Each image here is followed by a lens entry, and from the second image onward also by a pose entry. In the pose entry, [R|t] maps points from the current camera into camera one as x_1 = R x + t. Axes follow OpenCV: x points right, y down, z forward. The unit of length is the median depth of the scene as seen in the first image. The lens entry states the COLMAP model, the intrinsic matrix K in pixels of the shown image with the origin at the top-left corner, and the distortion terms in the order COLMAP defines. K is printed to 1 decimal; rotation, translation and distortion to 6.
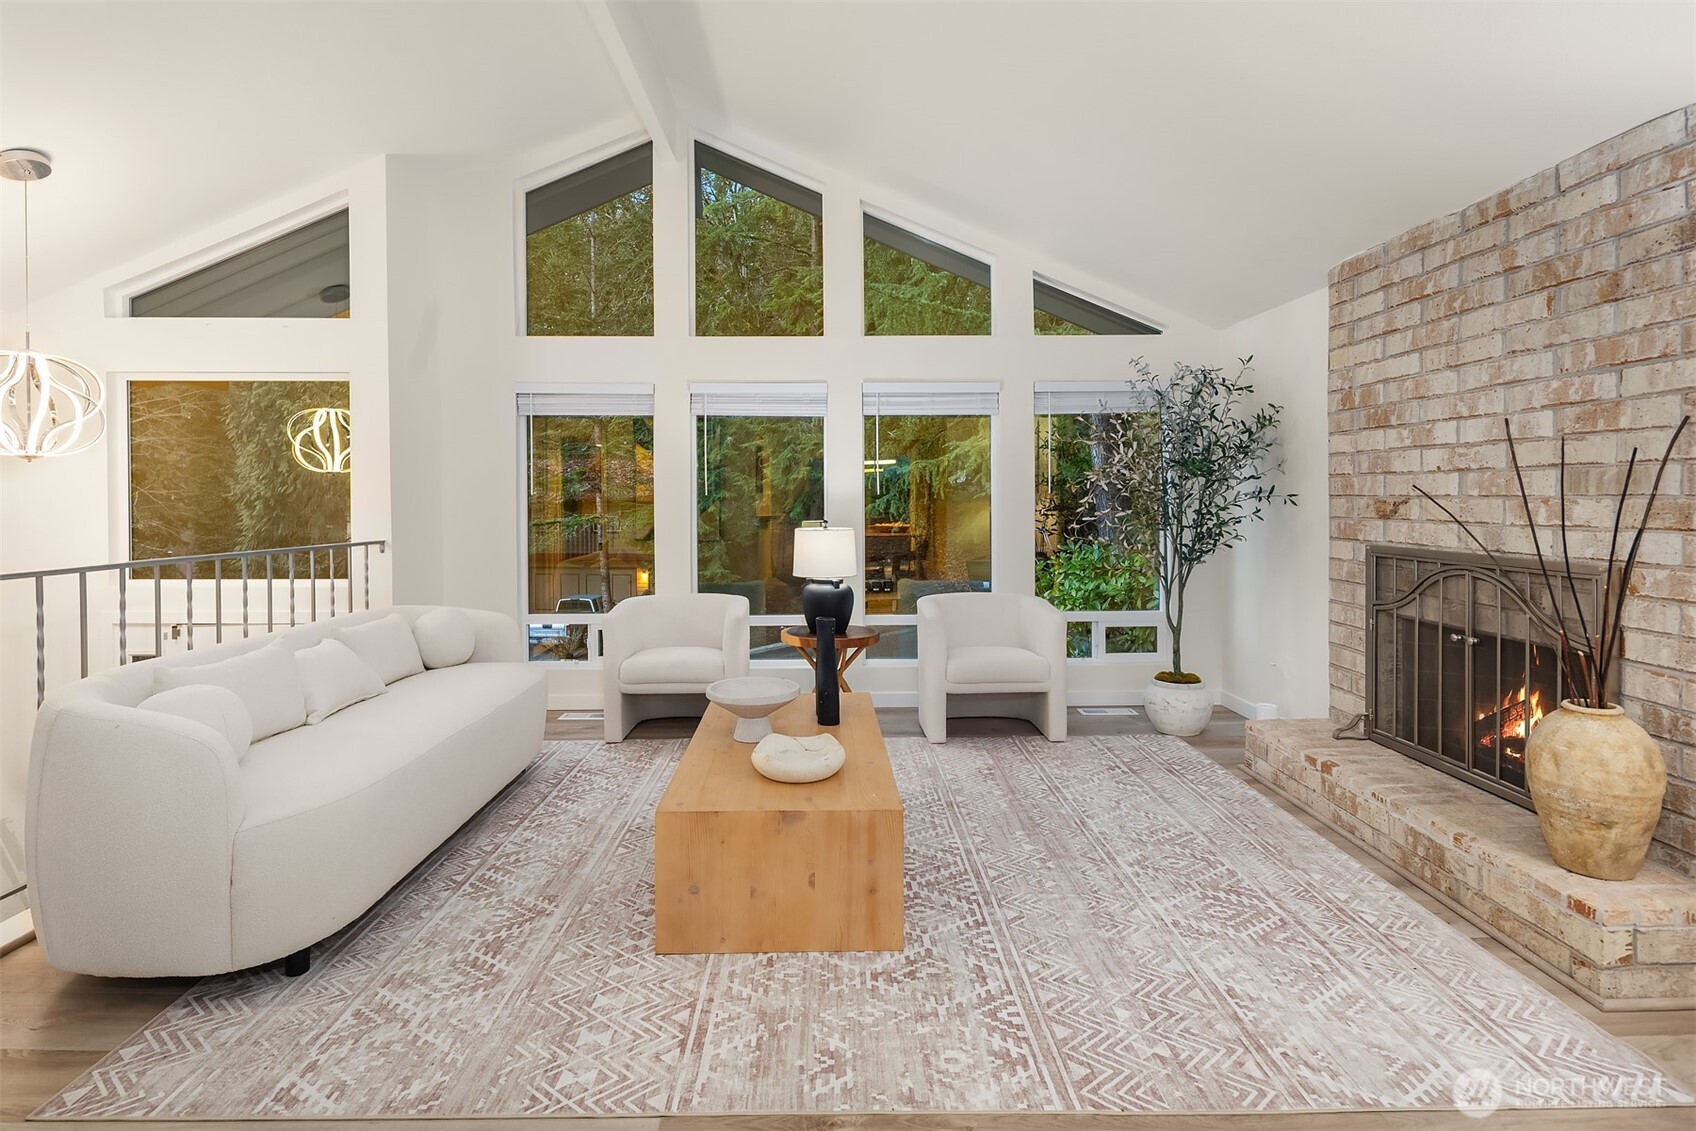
lens RADIAL K [[830.9, 0, 812.8], [0, 830.9, 508.5], [0, 0, 1]] dist [0.005384, -0.005862]
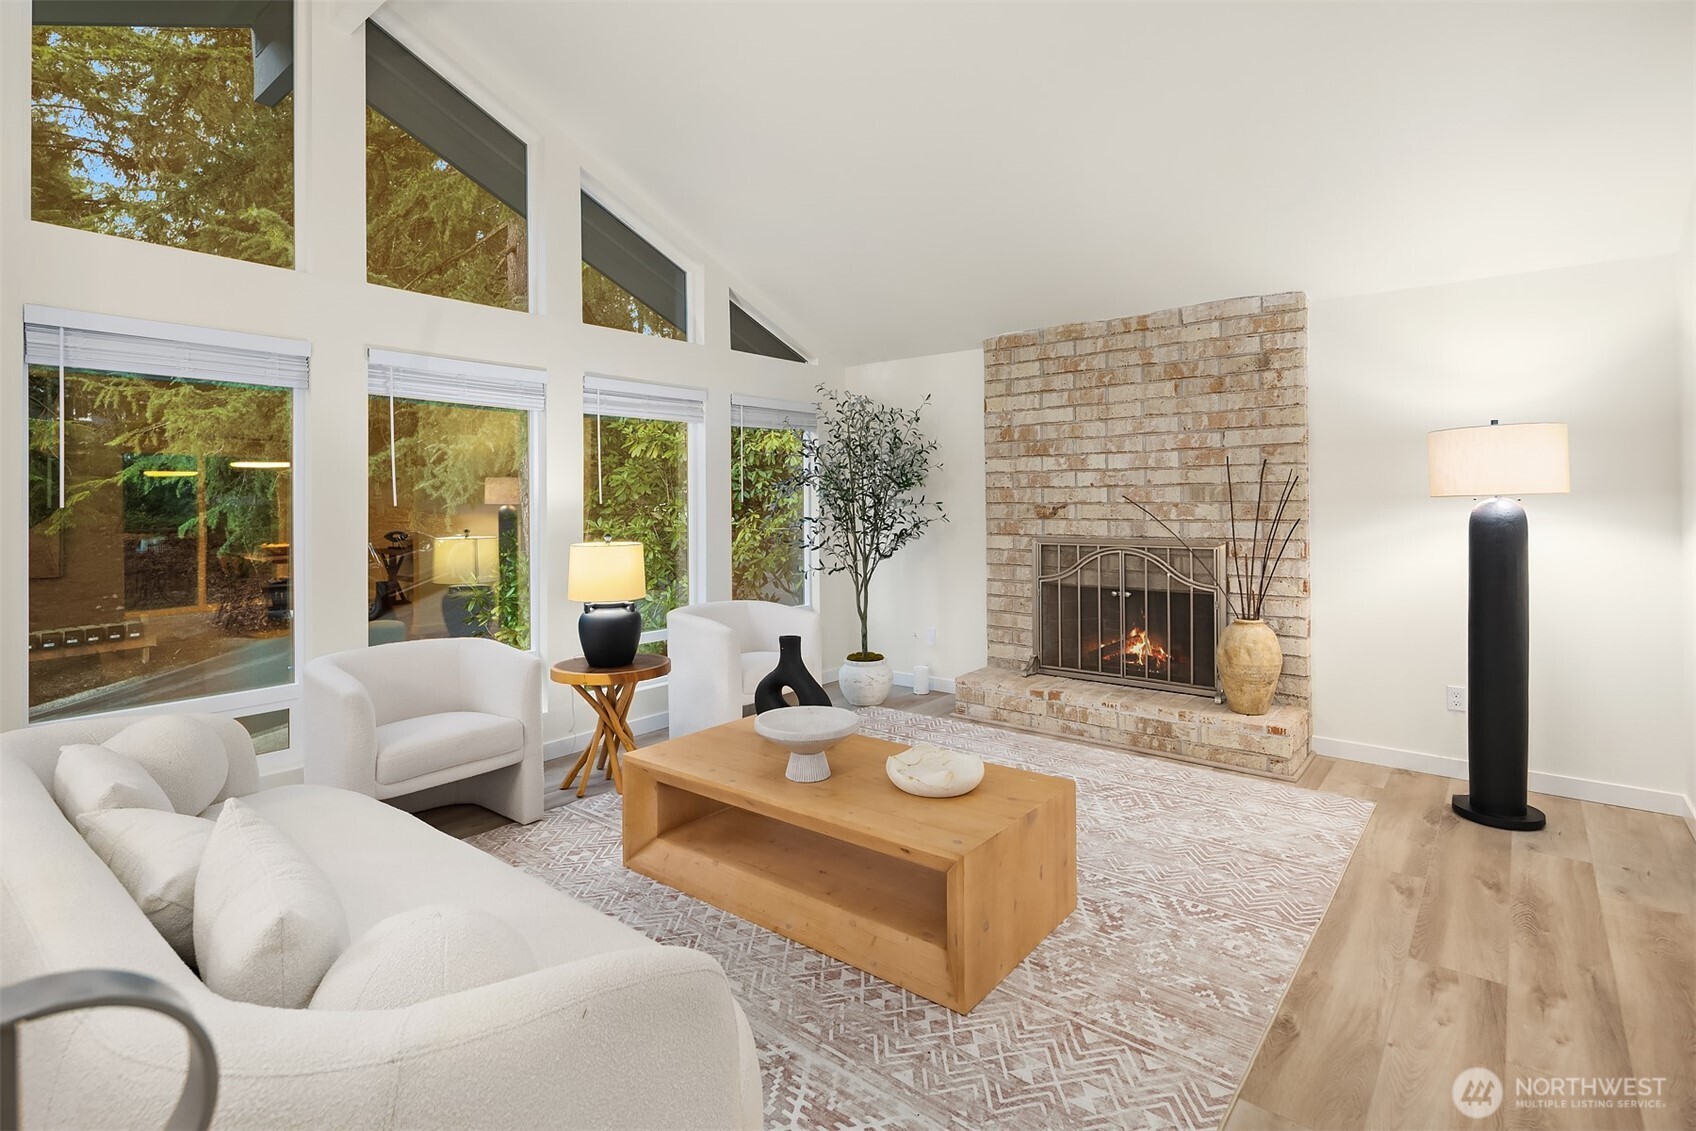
lens RADIAL K [[830.9, 0, 838.7], [0, 830.9, 497.9], [0, 0, 1]] dist [0.005384, -0.005862]
pose [[0.633789, 0.001417, 0.773505, -0.753992], [0.017609, 0.999713, -0.016260, -0.007352], [-0.773306, 0.023926, 0.633582, 0.408031]]
